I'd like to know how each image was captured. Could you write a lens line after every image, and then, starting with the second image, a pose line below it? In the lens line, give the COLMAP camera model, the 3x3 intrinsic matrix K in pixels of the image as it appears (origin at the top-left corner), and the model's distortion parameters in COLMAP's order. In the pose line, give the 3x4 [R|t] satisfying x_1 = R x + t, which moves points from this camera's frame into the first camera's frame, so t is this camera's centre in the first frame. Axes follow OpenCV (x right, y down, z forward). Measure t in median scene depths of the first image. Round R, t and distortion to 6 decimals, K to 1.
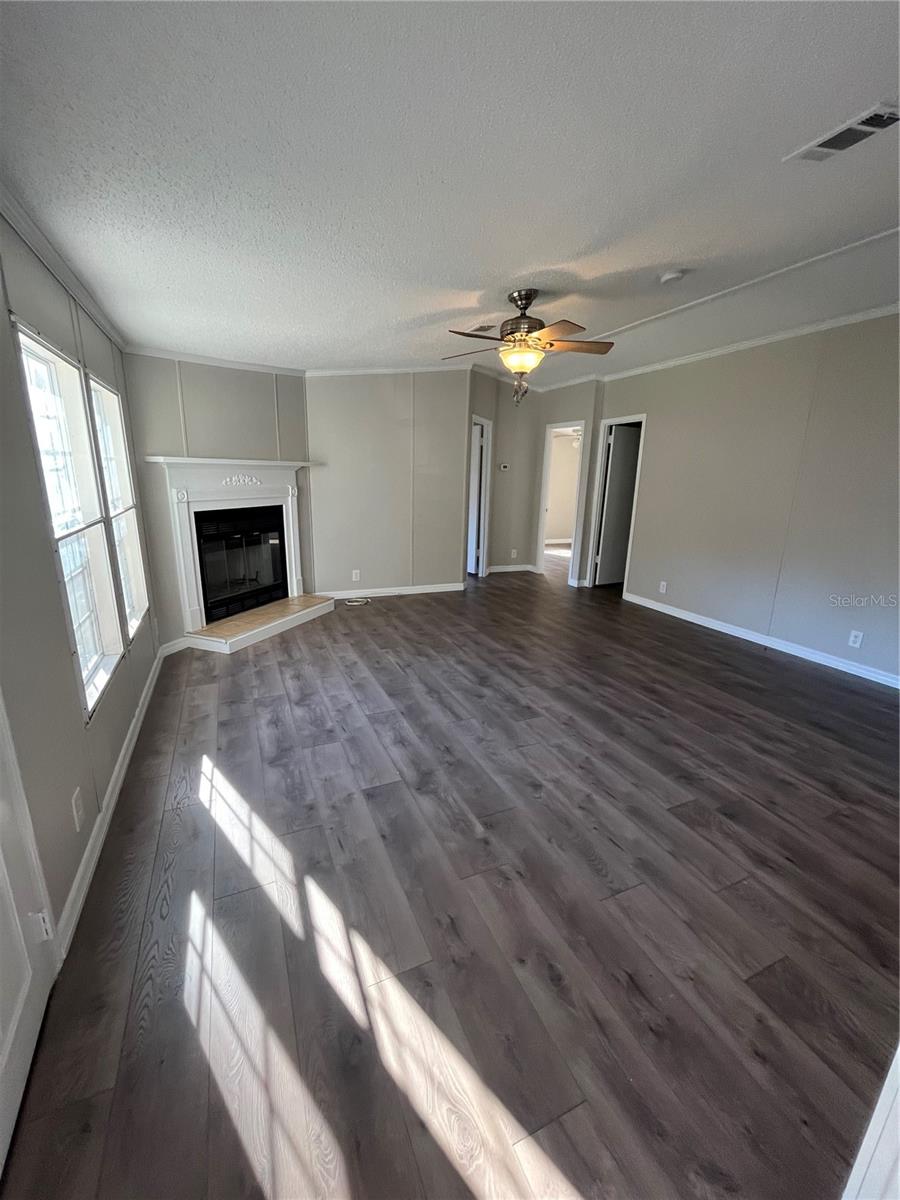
lens RADIAL K [[485.1, 0, 448.9], [0, 485.1, 607.7], [0, 0, 1]] dist [-0.001411, -0.000739]
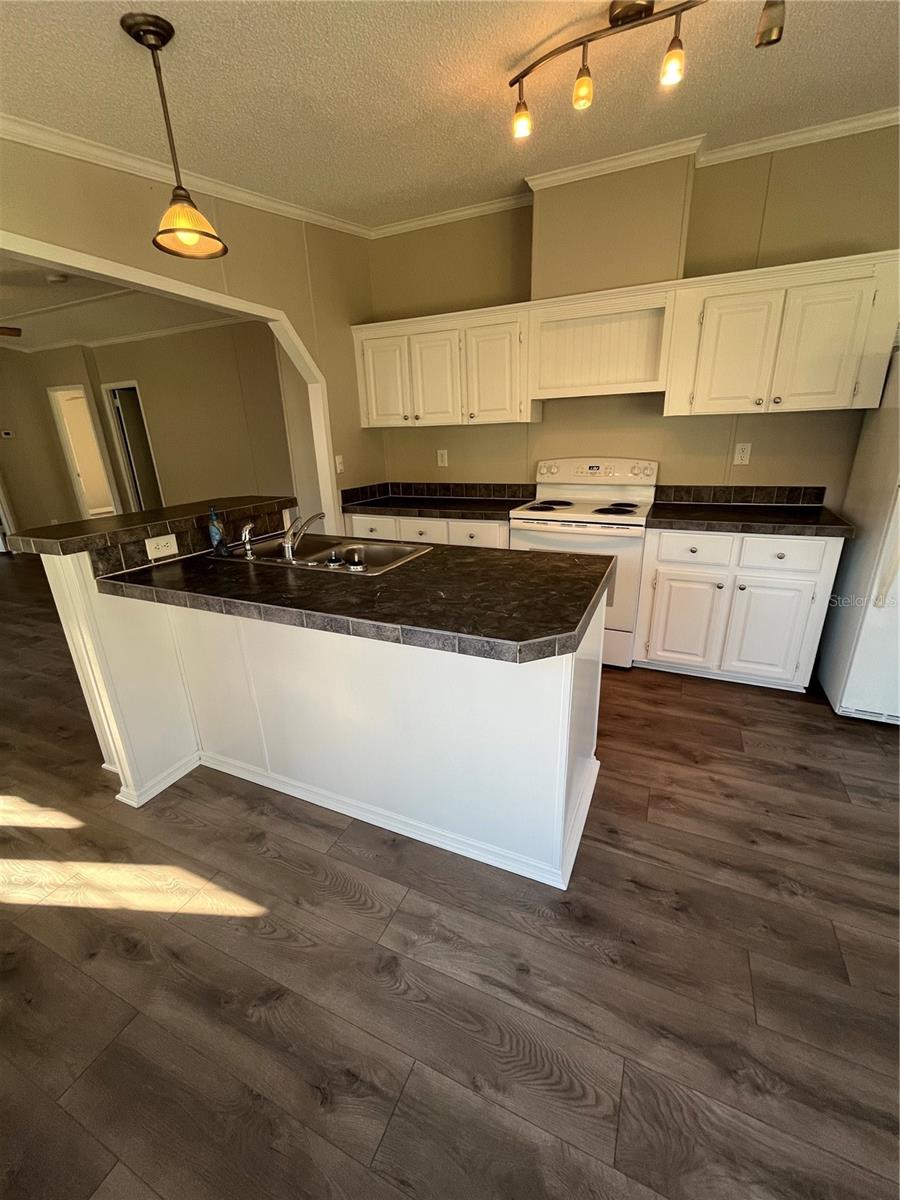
lens RADIAL K [[485.1, 0, 452.4], [0, 485.1, 600.2], [0, 0, 1]] dist [-0.001411, -0.000739]
pose [[0.743165, -0.268428, 0.612905, 0.130411], [0.225188, 0.962906, 0.148669, 0.100746], [-0.630077, 0.027533, 0.776045, -0.355444]]
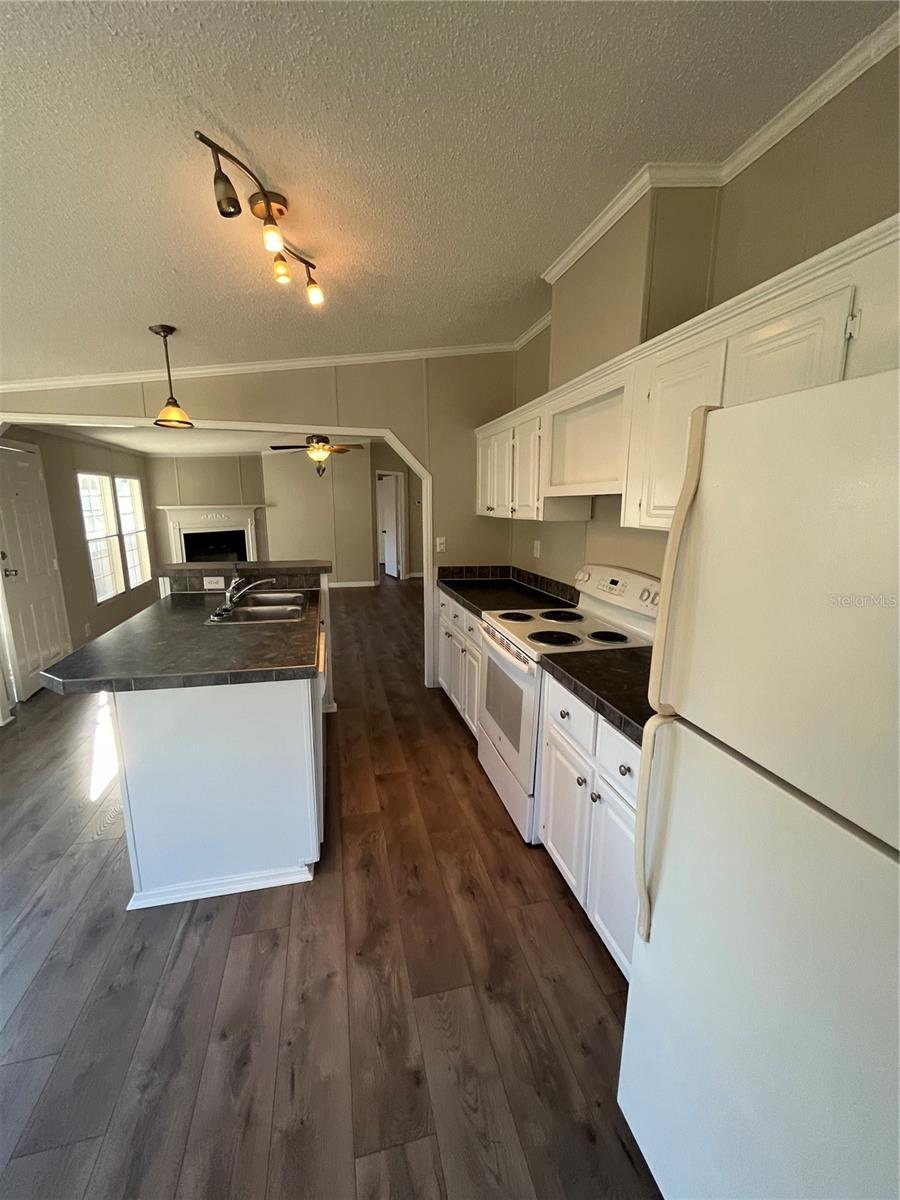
lens RADIAL K [[485.1, 0, 450.4], [0, 485.1, 600.5], [0, 0, 1]] dist [-0.001411, -0.000739]
pose [[0.985089, 0.010181, -0.171745, 0.622290], [-0.022402, 0.997340, -0.069367, 0.126075], [0.170582, 0.072180, 0.982696, -0.491343]]
